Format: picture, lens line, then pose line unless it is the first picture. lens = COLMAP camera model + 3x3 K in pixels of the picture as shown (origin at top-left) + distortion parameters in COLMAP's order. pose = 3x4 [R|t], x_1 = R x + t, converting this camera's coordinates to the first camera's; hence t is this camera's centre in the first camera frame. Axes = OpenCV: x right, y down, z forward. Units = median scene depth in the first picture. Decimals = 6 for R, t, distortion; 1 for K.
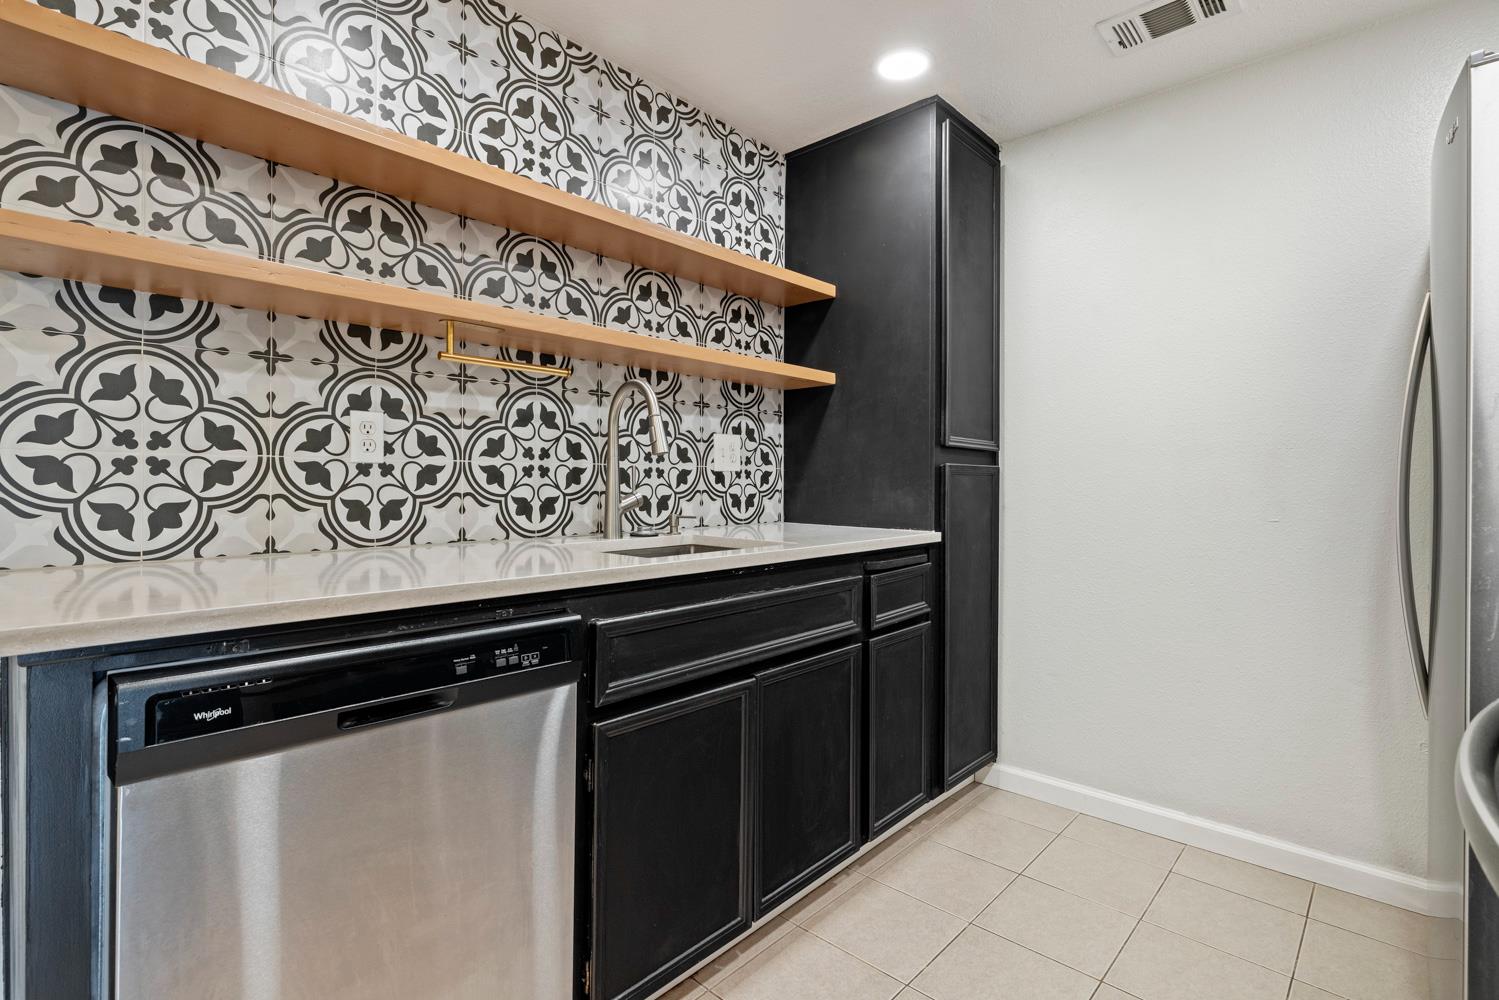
lens RADIAL K [[708.5, 0, 750.4], [0, 708.5, 482.5], [0, 0, 1]] dist [-0.003584, -0.000042]
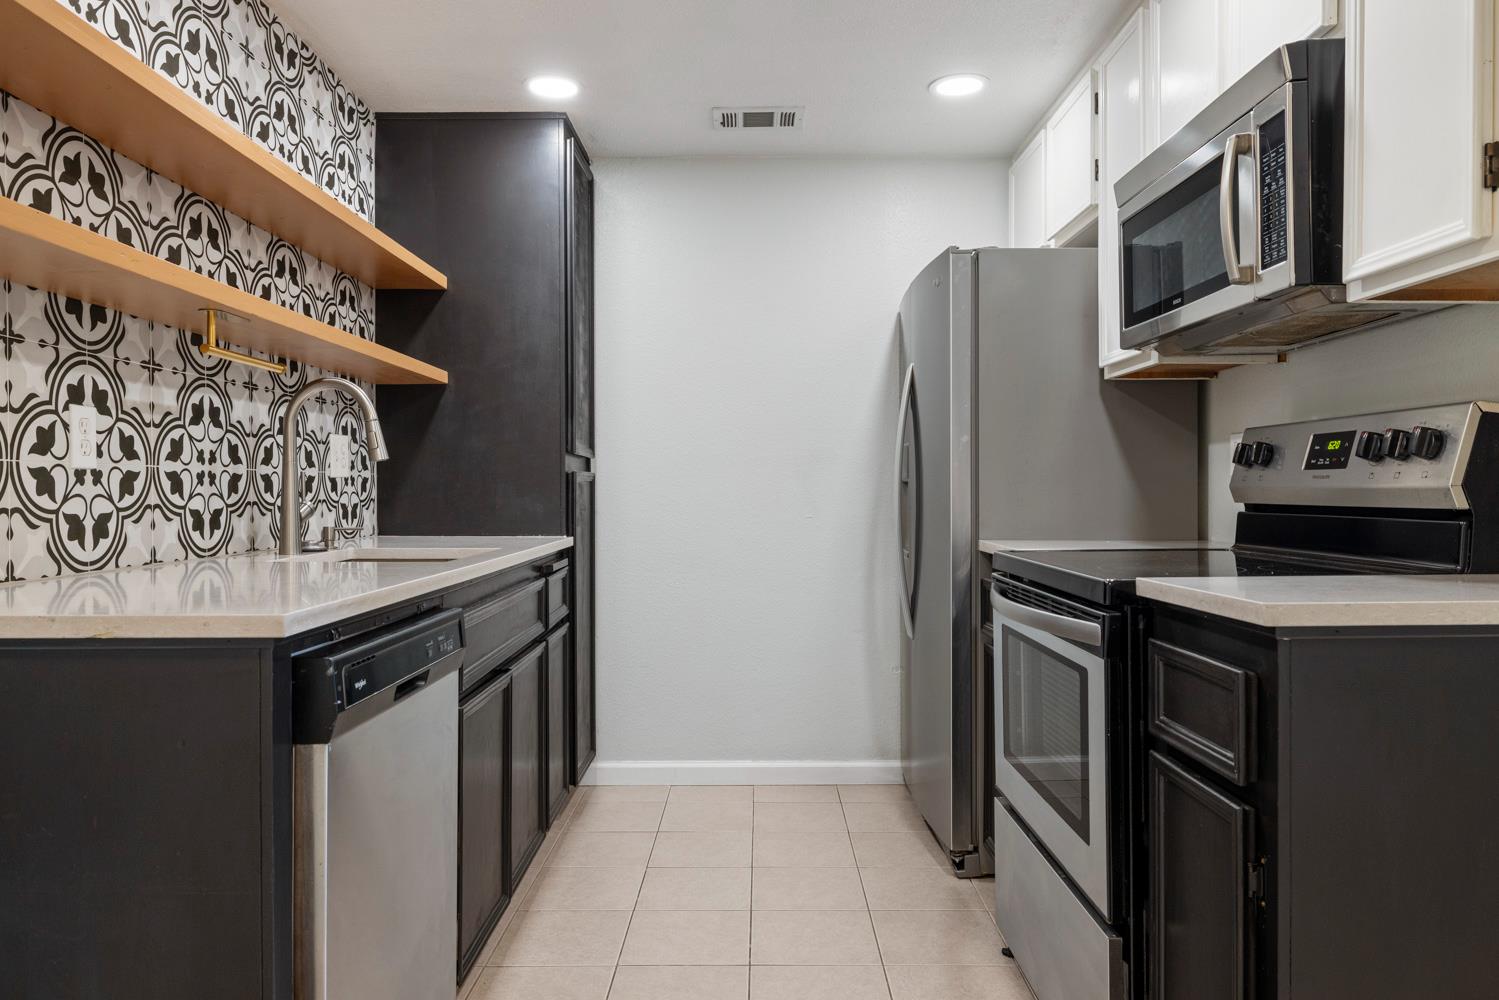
lens RADIAL K [[1014.8, 0, 749.5], [0, 1014.8, 500.0], [0, 0, 1]] dist [-0.005009, -0.000699]
pose [[0.736221, -0.013675, 0.676603, -0.543522], [0.007188, 0.999897, 0.012387, -0.000332], [-0.676703, -0.004256, 0.736244, -0.269725]]
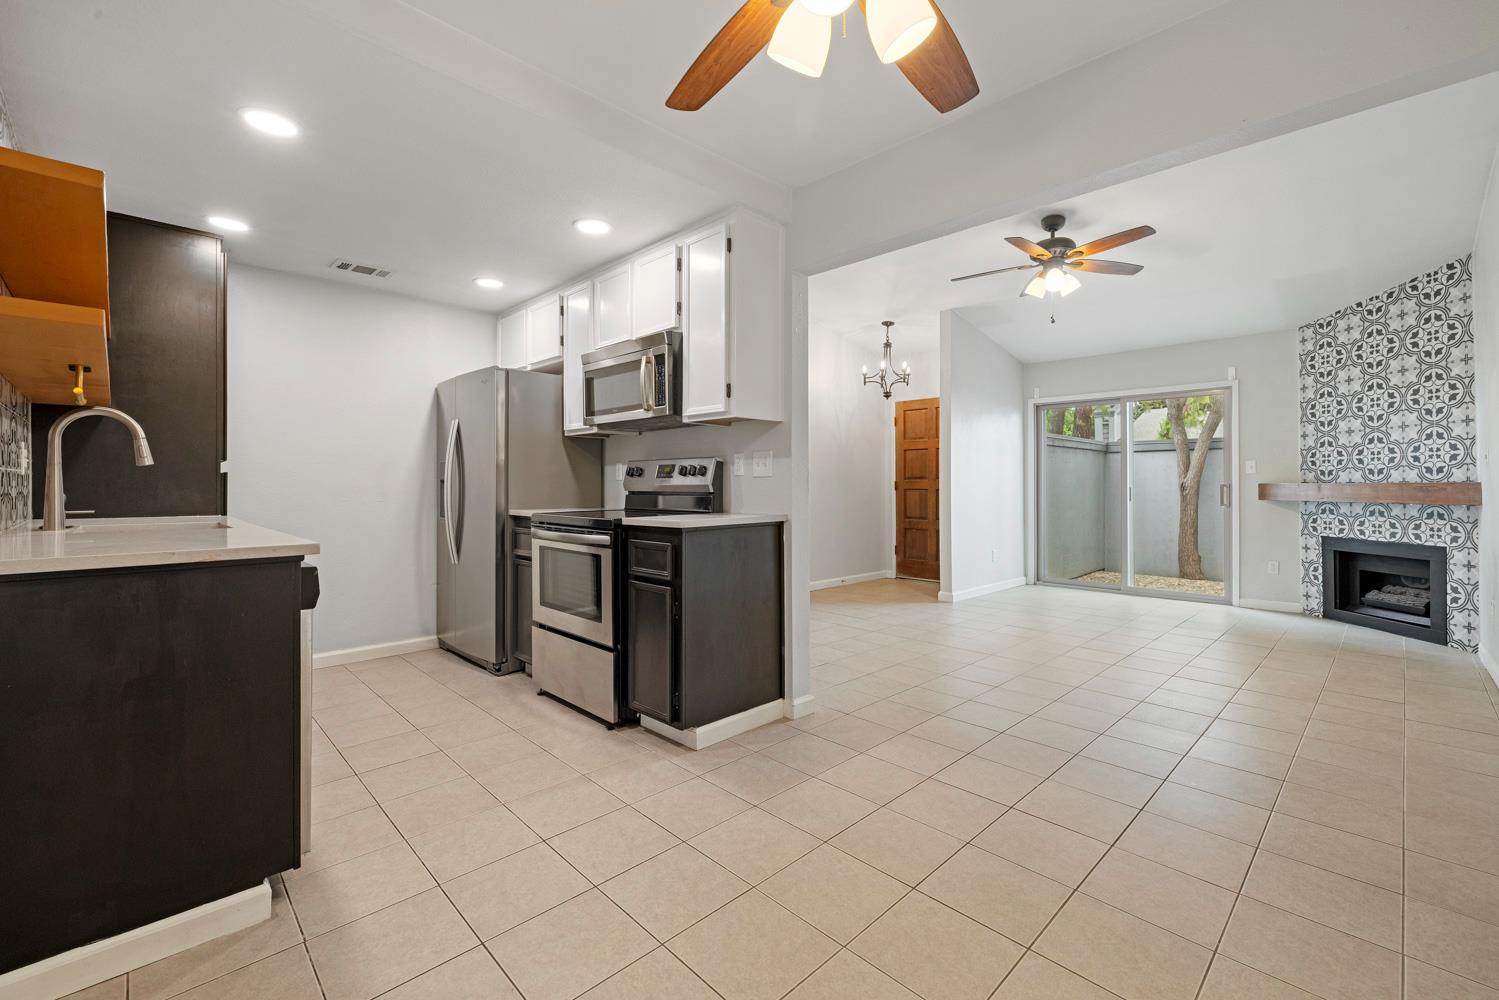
lens RADIAL K [[631.4, 0, 746.9], [0, 631.4, 483.7], [0, 0, 1]] dist [-0.000367, -0.000310]
pose [[0.050785, -0.002879, 0.998705, -1.070131], [0.000420, 0.999996, 0.002861, -0.003970], [-0.998710, 0.000274, 0.050786, -0.227085]]
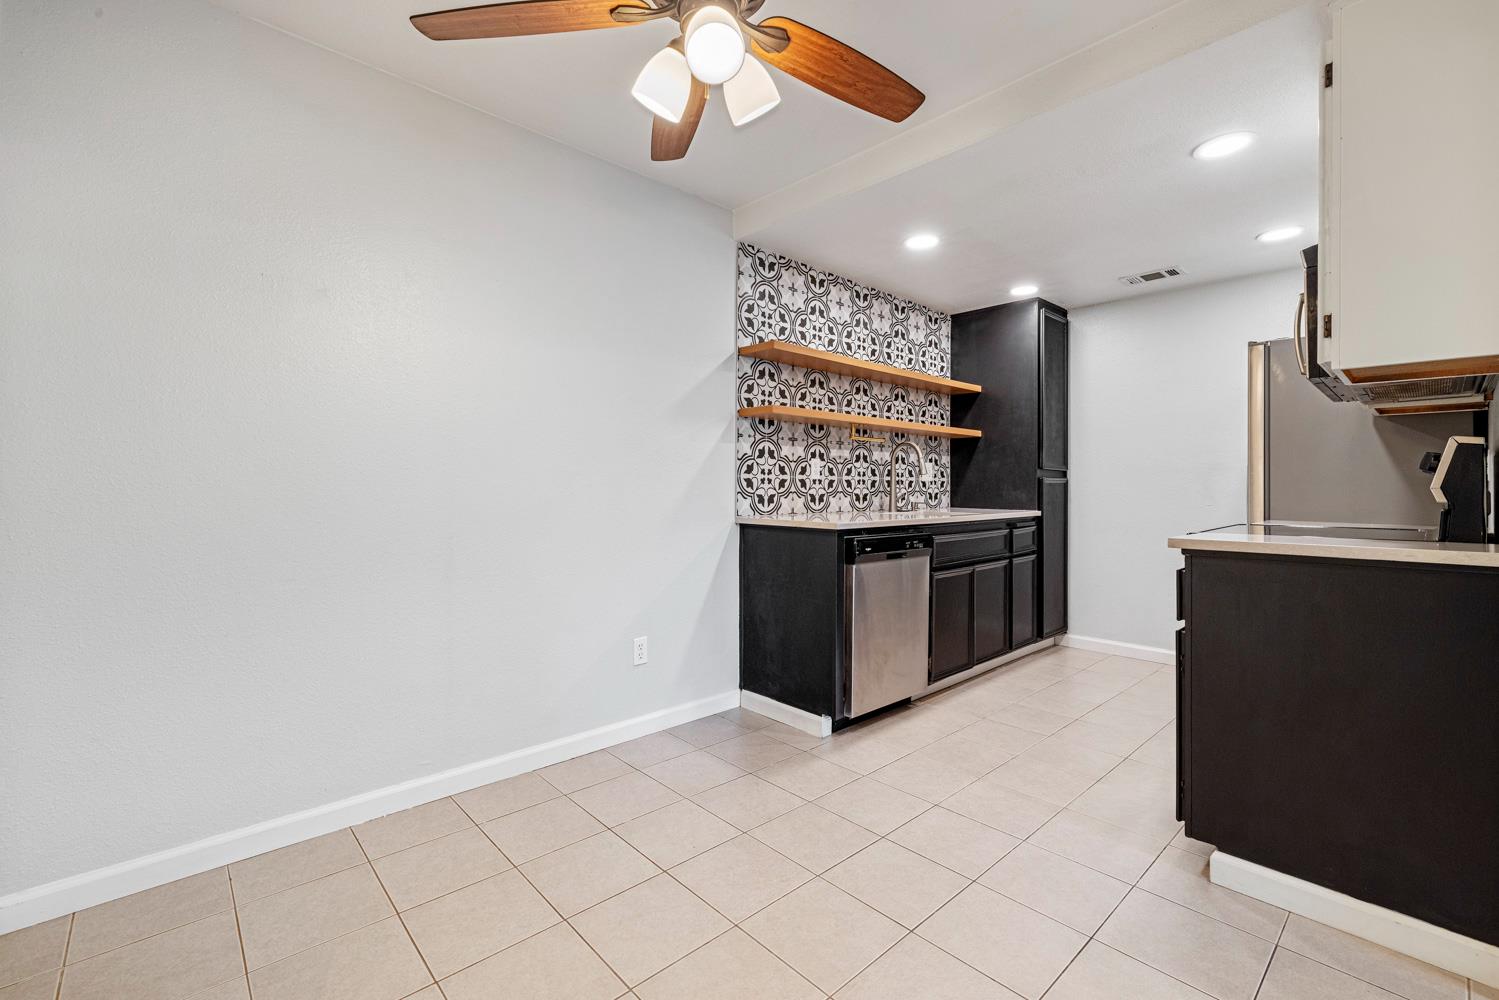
lens RADIAL K [[646.5, 0, 743.6], [0, 646.5, 484.8], [0, 0, 1]] dist [0.001538, 0.000006]
pose [[0.996549, -0.000746, -0.083005, -0.429047], [0.000494, 0.999995, -0.003060, -0.000471], [0.083007, 0.003009, 0.996544, -0.925206]]
